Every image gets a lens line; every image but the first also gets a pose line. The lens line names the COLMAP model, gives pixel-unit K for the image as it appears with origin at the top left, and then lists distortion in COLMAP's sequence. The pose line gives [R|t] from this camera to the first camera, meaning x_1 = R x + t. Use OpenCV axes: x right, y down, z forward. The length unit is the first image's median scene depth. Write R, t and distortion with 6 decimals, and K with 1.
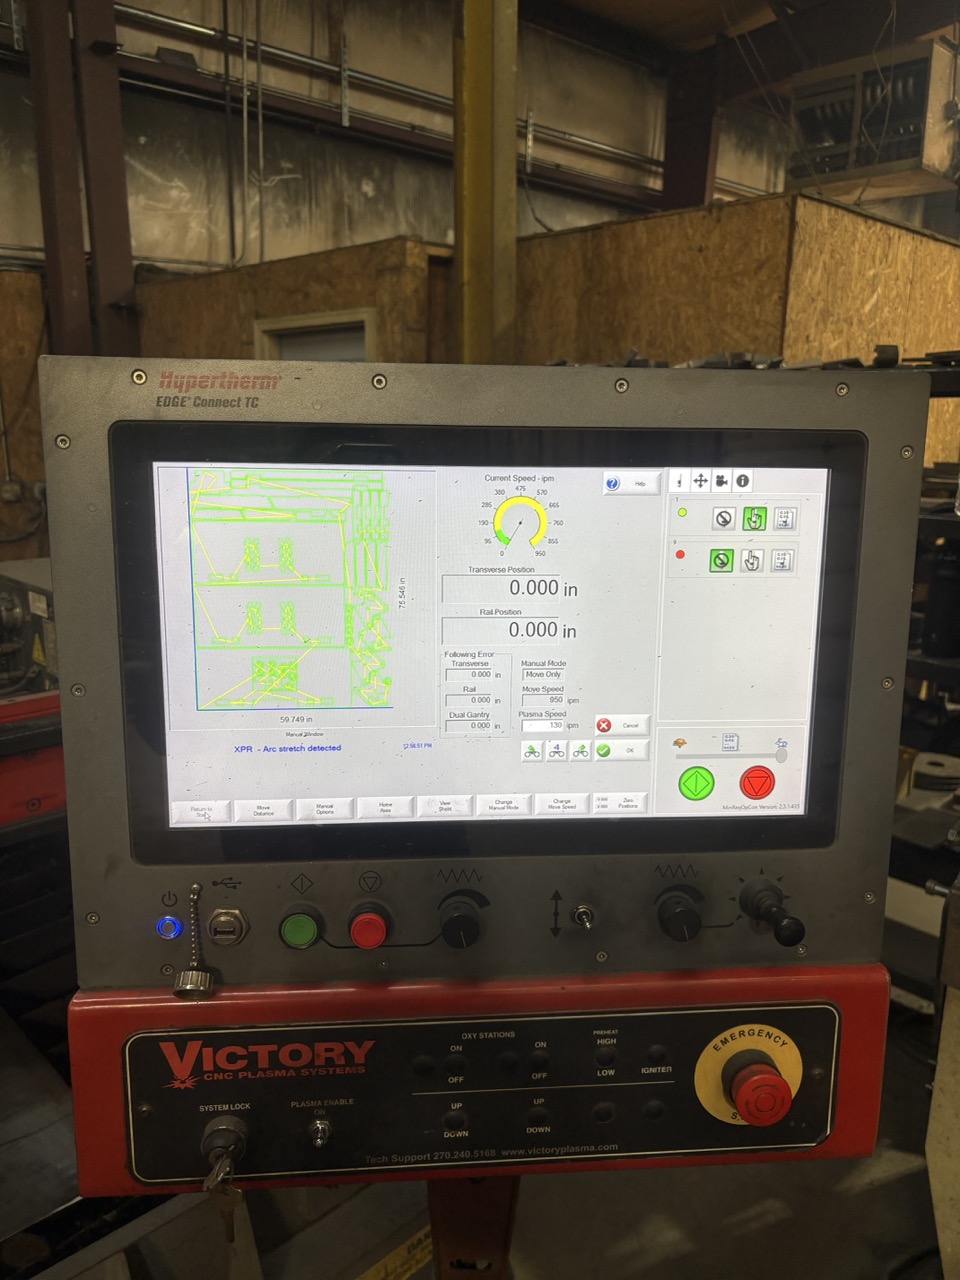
lens RADIAL K [[977.2, 0, 477.1], [0, 977.2, 648.8], [0, 0, 1]] dist [0.013592, 0.001132]
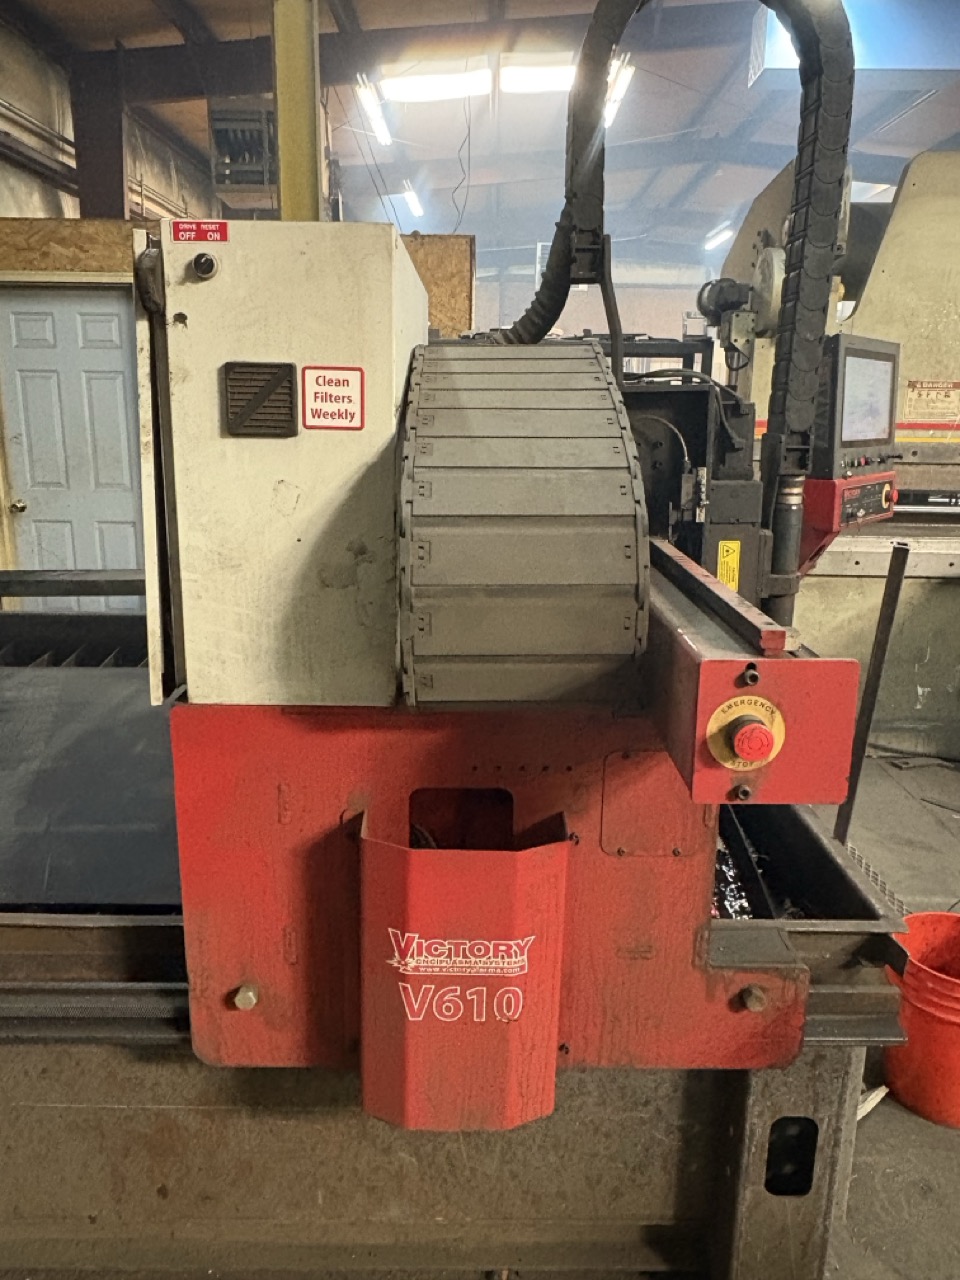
lens RADIAL K [[968.1, 0, 482.8], [0, 968.1, 633.4], [0, 0, 1]] dist [-0.004119, 0.005062]
pose [[0.700397, -0.170001, 0.693213, -0.552175], [0.157761, 0.984072, 0.081934, 0.050965], [-0.696100, 0.051975, 0.716061, -0.115028]]
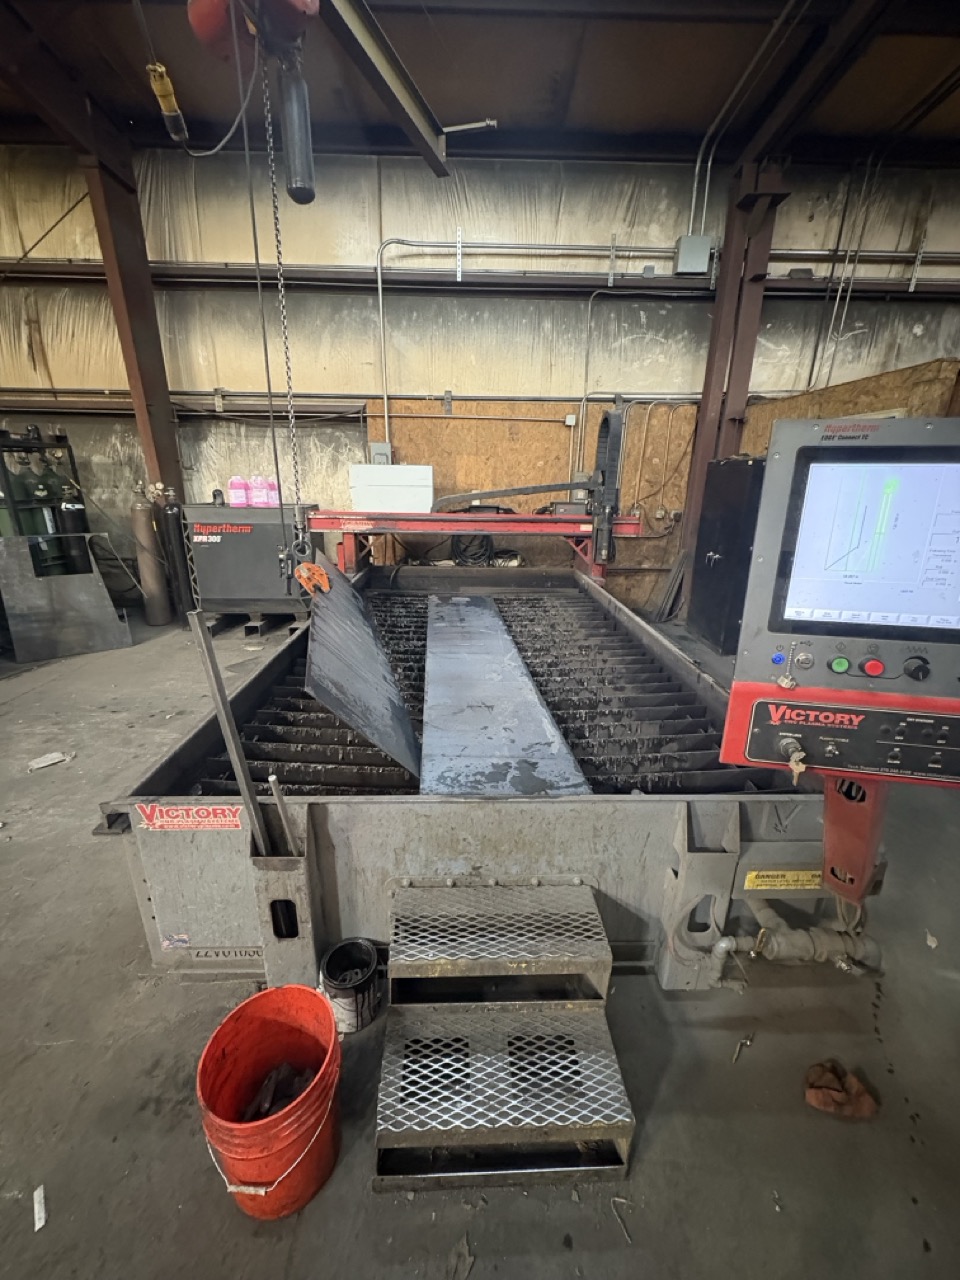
lens RADIAL K [[505.3, 0, 481.9], [0, 505.3, 641.1], [0, 0, 1]] dist [-0.000063, -0.000441]
pose [[0.735276, 0.211007, -0.644084, 0.000017], [-0.165233, 0.977437, 0.131588, 0.027387], [0.657318, 0.009670, 0.753552, -0.068476]]
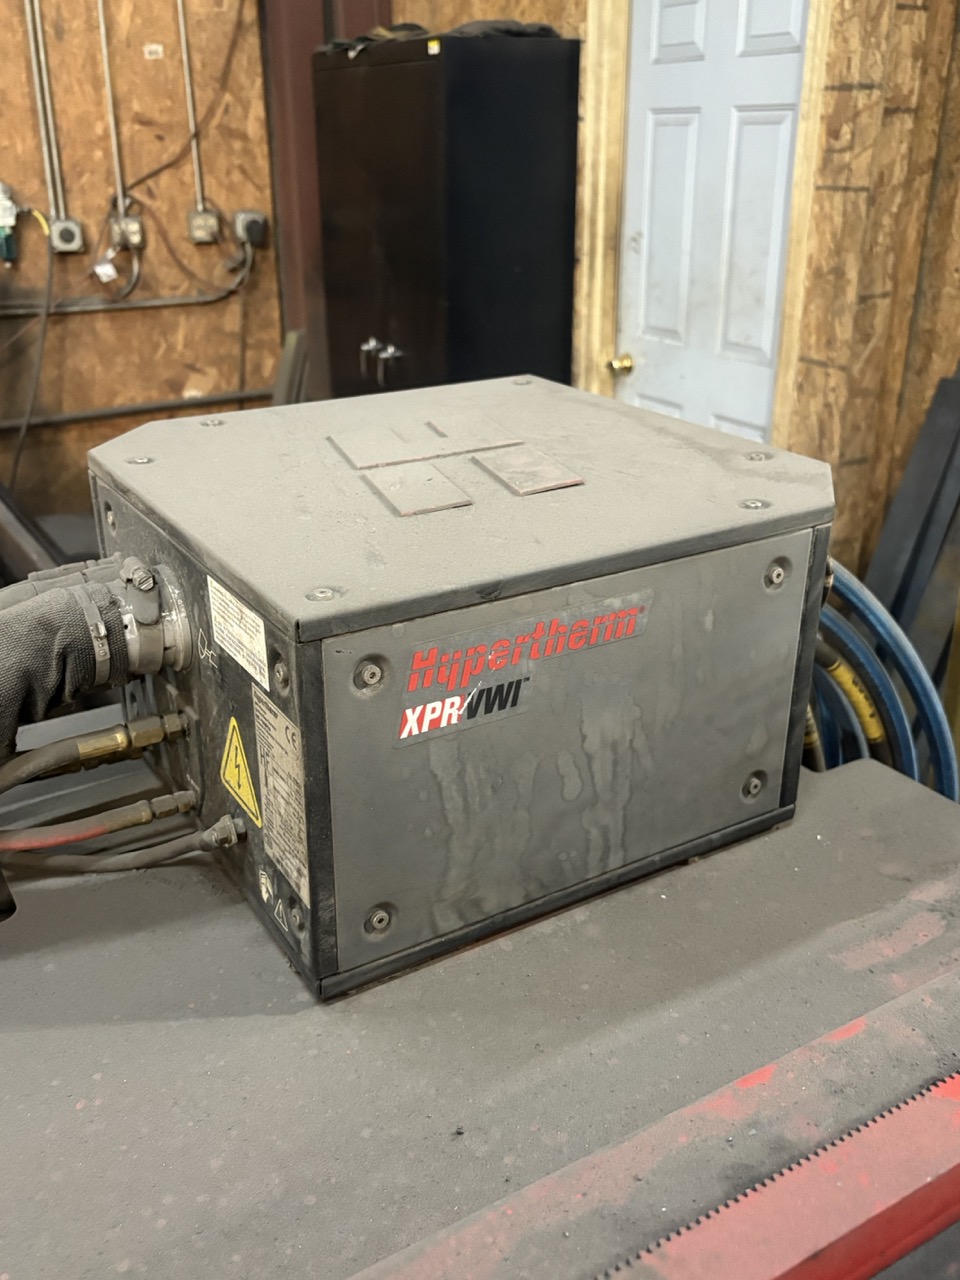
lens RADIAL K [[1180.5, 0, 471.3], [0, 1180.5, 642.2], [0, 0, 1]] dist [0.006592, 0.016150]
pose [[0.972462, 0.077483, -0.219807, -0.095807], [-0.037760, 0.983039, 0.179469, -0.032635], [0.229984, -0.166227, 0.958893, 0.214660]]
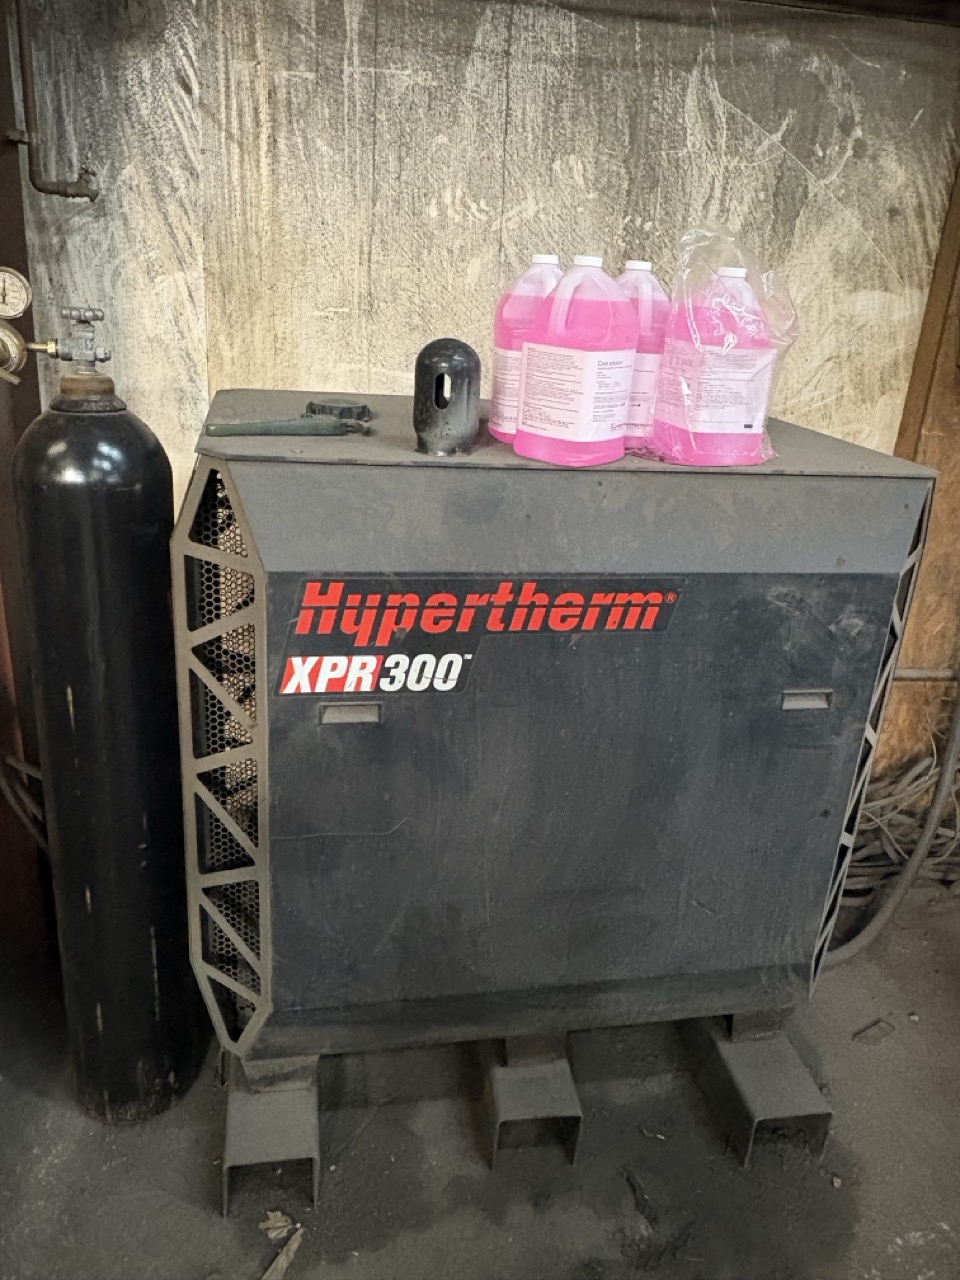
lens RADIAL K [[968.1, 0, 482.8], [0, 968.1, 633.4], [0, 0, 1]] dist [-0.004119, 0.005062]
pose [[0.824140, 0.237715, -0.514087, -0.847497], [-0.184785, 0.970845, 0.152690, -0.007036], [0.535395, -0.030842, 0.844038, 0.089963]]
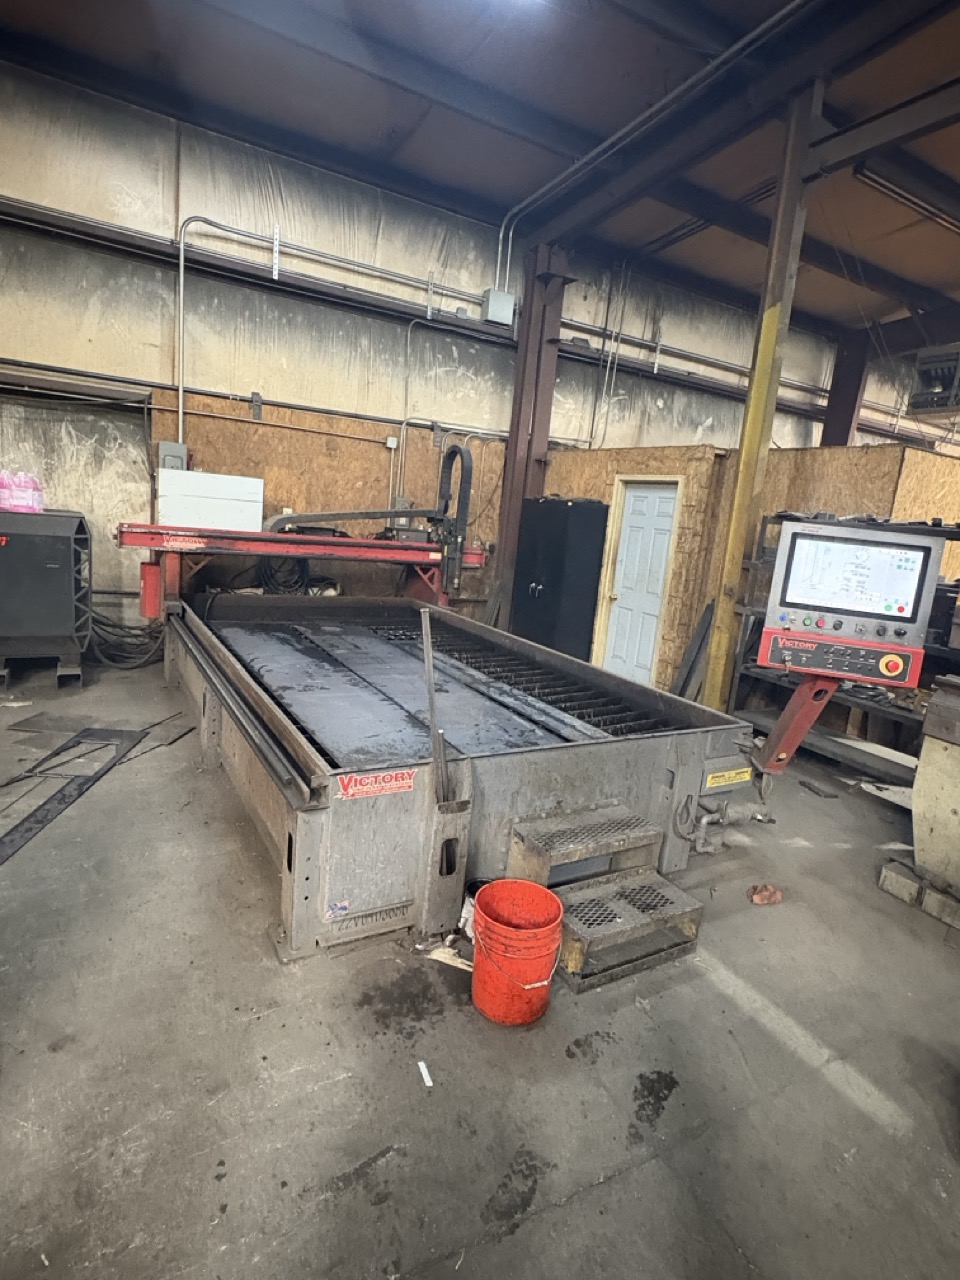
lens RADIAL K [[684.4, 0, 483.2], [0, 684.4, 641.7], [0, 0, 1]] dist [-0.002112, 0.000305]
pose [[0.967089, 0.127591, -0.220135, -0.117575], [-0.139517, 0.989434, -0.039441, 0.098656], [0.212777, 0.068855, 0.974672, -0.394857]]
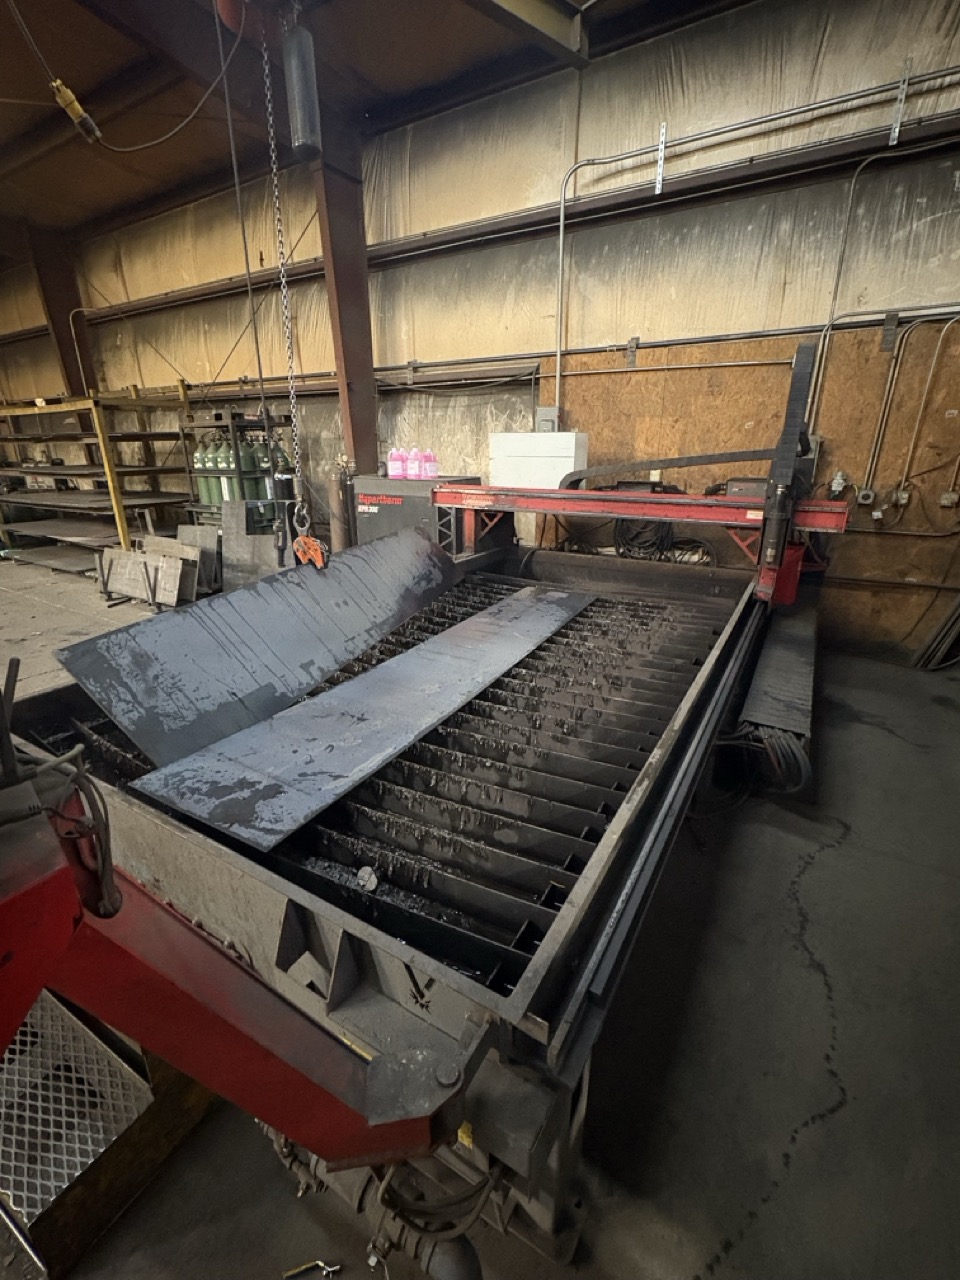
lens RADIAL K [[561.3, 0, 483.1], [0, 561.3, 641.9], [0, 0, 1]] dist [-0.000171, 0.000310]
pose [[0.259491, 0.311651, -0.914078, 0.112695], [-0.219396, 0.940776, 0.258470, -0.037373], [0.940494, 0.133474, 0.312498, 0.200941]]
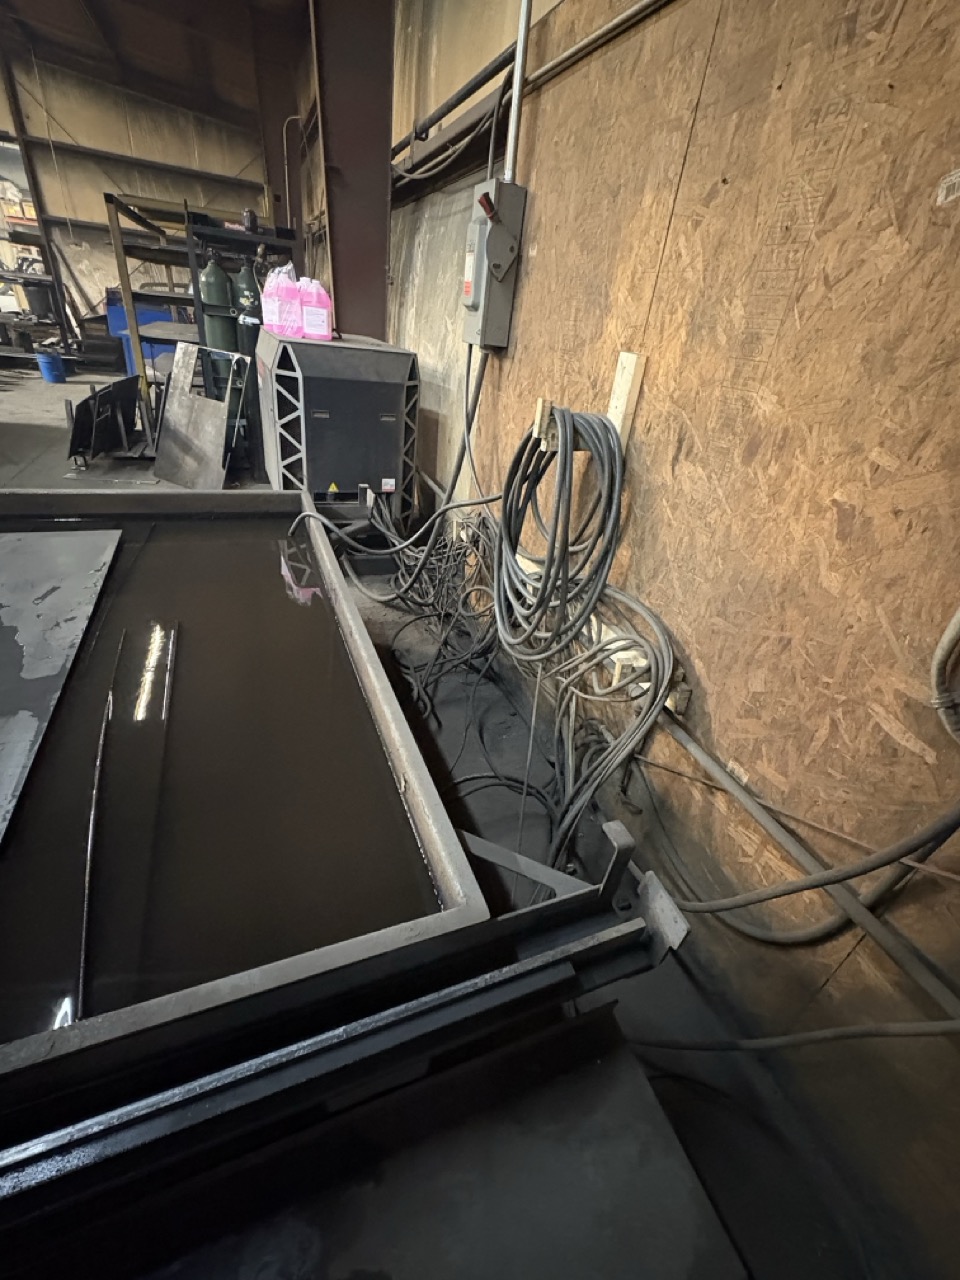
lens RADIAL K [[561.3, 0, 483.1], [0, 561.3, 641.9], [0, 0, 1]] dist [-0.000171, 0.000310]
pose [[-0.377253, 0.417474, -0.826677, -0.419552], [-0.321368, 0.778156, 0.539626, -0.156168], [0.868564, 0.469243, -0.159398, 0.781377]]
